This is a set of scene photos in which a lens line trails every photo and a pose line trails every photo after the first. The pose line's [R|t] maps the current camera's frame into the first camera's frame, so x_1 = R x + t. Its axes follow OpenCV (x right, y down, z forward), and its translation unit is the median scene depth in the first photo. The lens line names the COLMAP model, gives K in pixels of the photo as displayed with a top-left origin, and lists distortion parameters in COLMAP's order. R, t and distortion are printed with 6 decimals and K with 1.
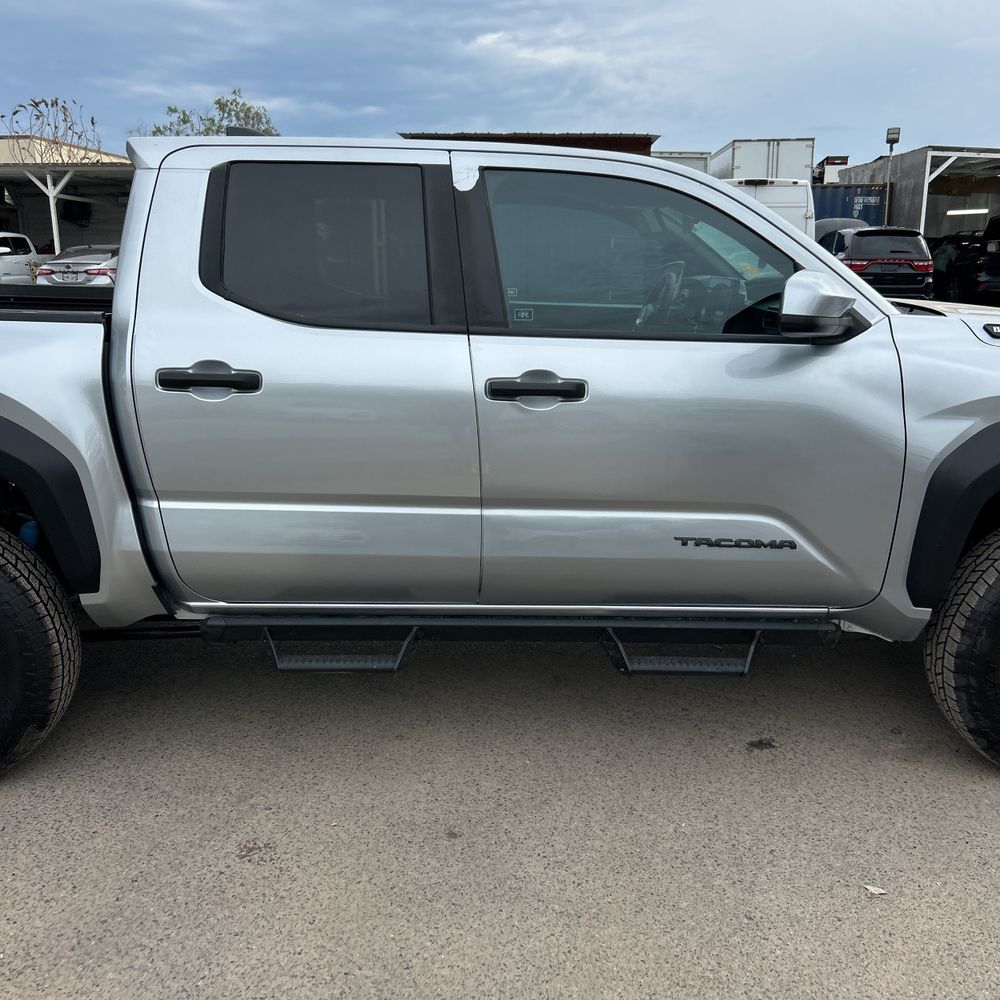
lens RADIAL K [[1004.6, 0, 502.7], [0, 1004.6, 487.3], [0, 0, 1]] dist [0.044037, -0.050878]
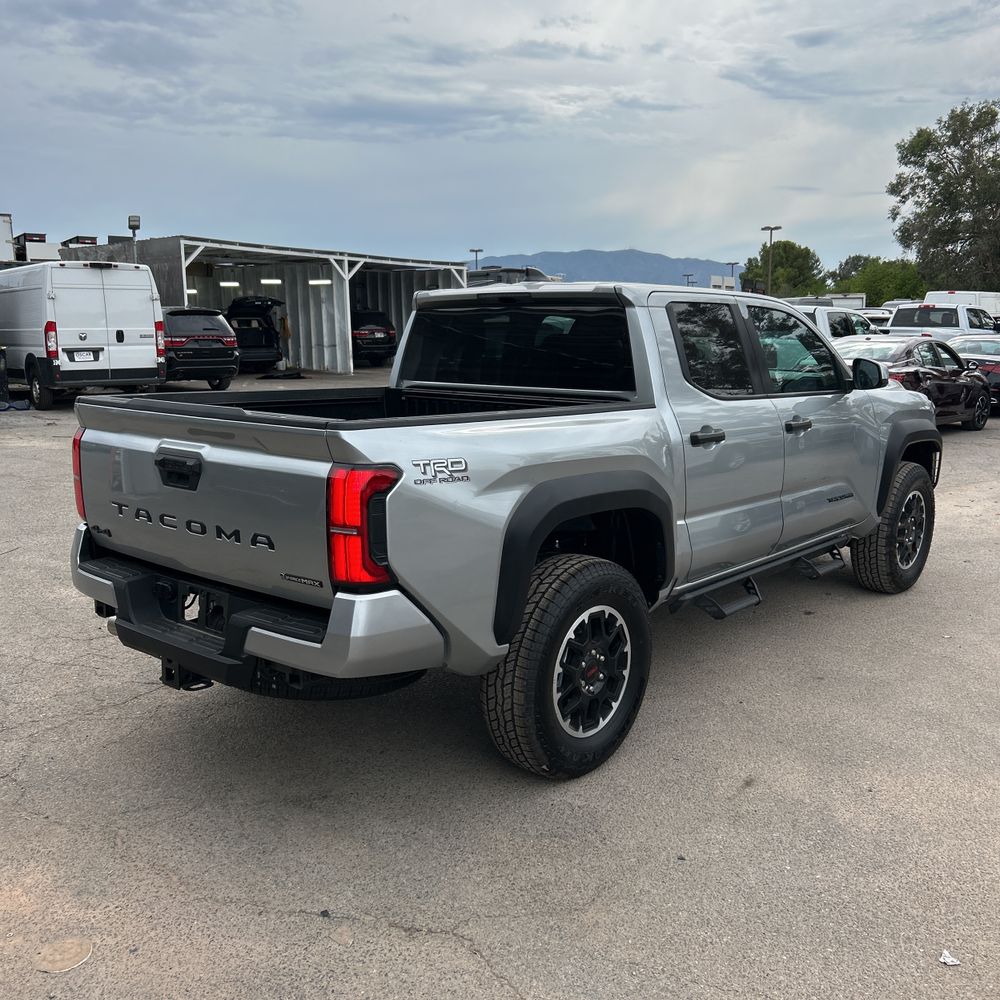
lens RADIAL K [[1011.9, 0, 497.2], [0, 1011.9, 477.0], [0, 0, 1]] dist [0.030692, -0.025233]
pose [[0.664062, -0.118866, 0.738168, -1.482107], [0.175560, 0.984468, 0.000592, -0.089538], [-0.726774, 0.129200, 0.674616, 0.143652]]
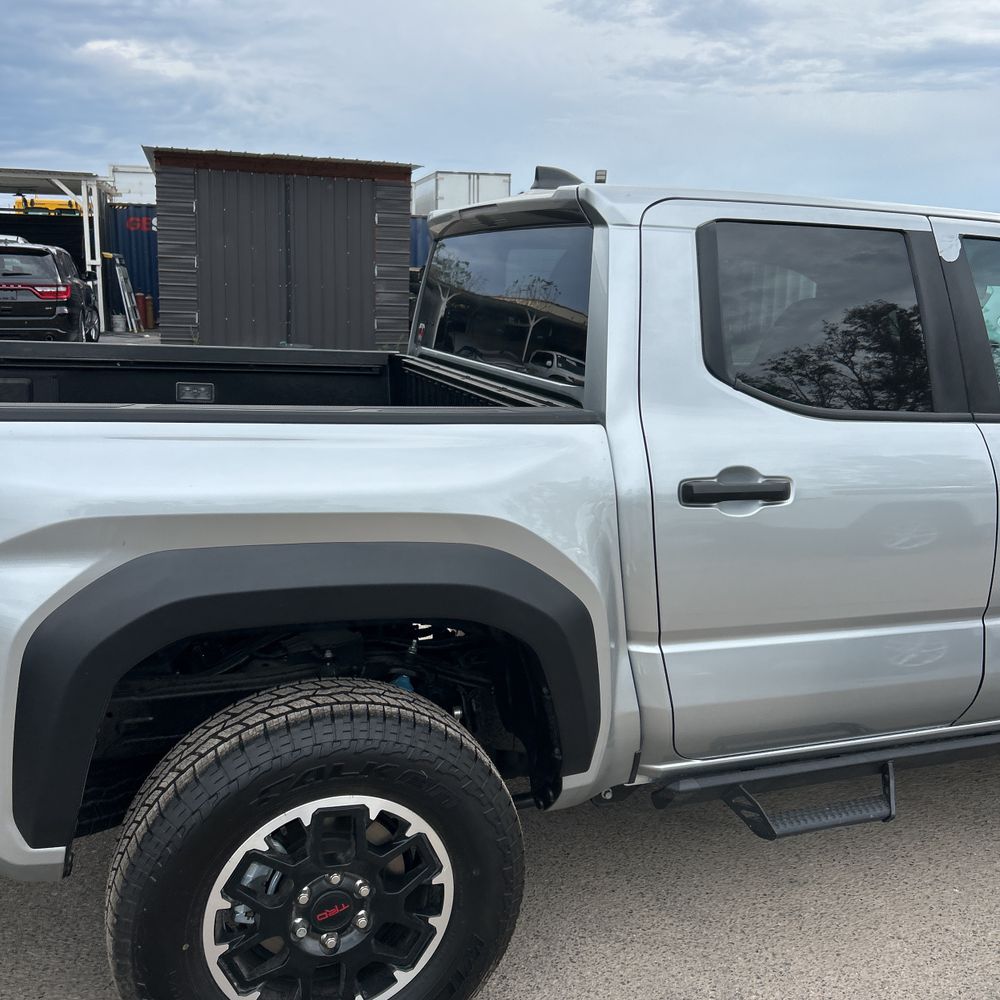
lens RADIAL K [[1008.5, 0, 489.9], [0, 1008.5, 483.2], [0, 0, 1]] dist [0.035252, -0.032107]
pose [[0.946234, -0.043028, 0.320608, -0.637216], [0.050994, 0.998563, -0.016488, -0.094626], [-0.319438, 0.031951, 0.947068, 0.261307]]
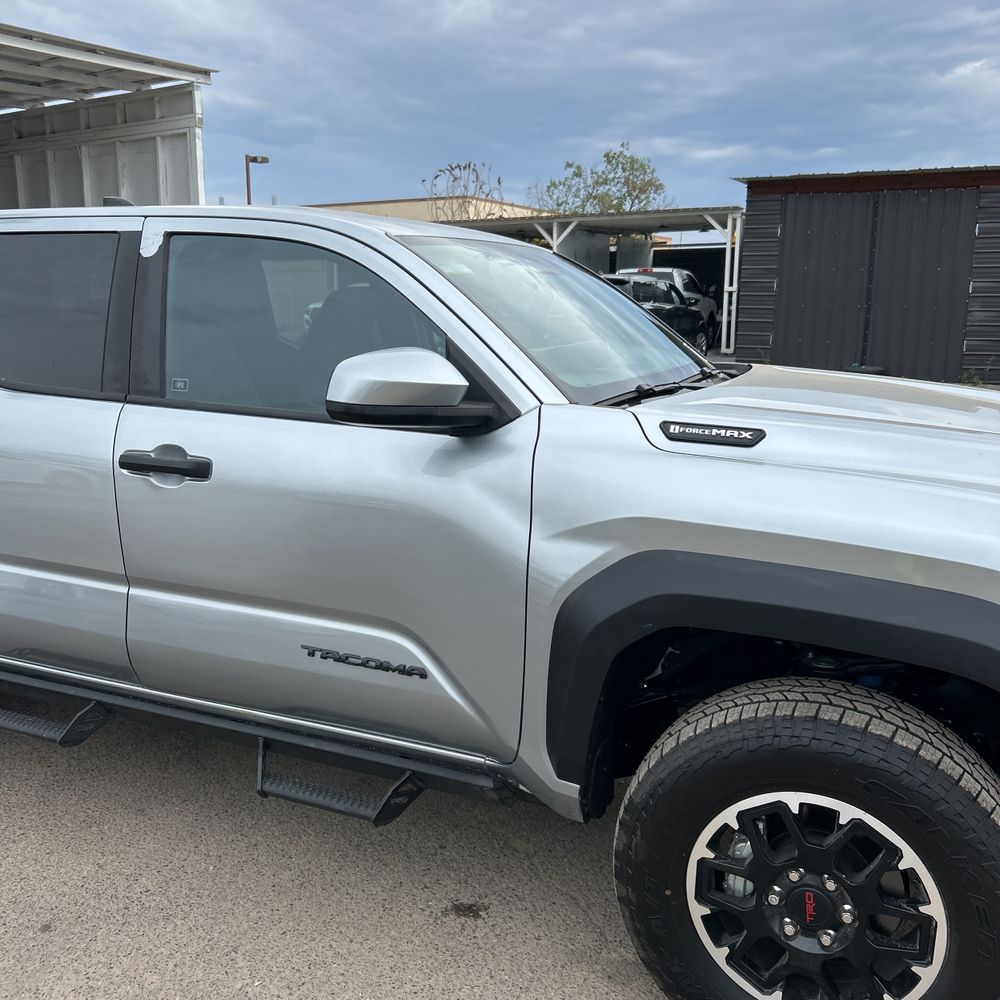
lens RADIAL K [[1015.0, 0, 487.1], [0, 1015.0, 471.6], [0, 0, 1]] dist [0.023011, -0.024349]
pose [[0.907044, 0.069882, -0.415196, 0.607503], [-0.093908, 0.994867, -0.037705, -0.073558], [0.410430, 0.073190, 0.908950, 0.231341]]
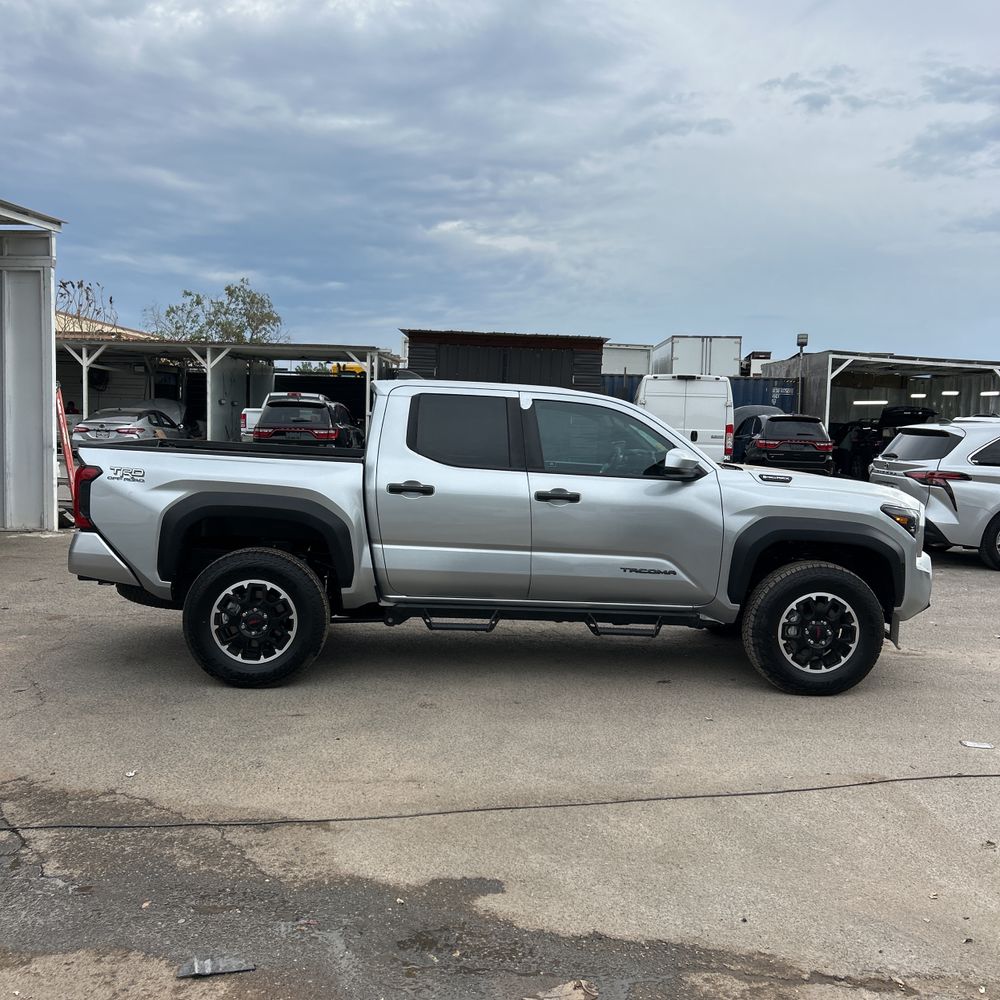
lens RADIAL K [[999.5, 0, 506.4], [0, 999.5, 479.5], [0, 0, 1]] dist [0.137936, -0.394587]
pose [[0.998339, 0.027028, 0.050874, -0.168393], [-0.017949, 0.985084, -0.171135, 0.212849], [-0.054741, 0.169938, 0.983933, -1.019908]]
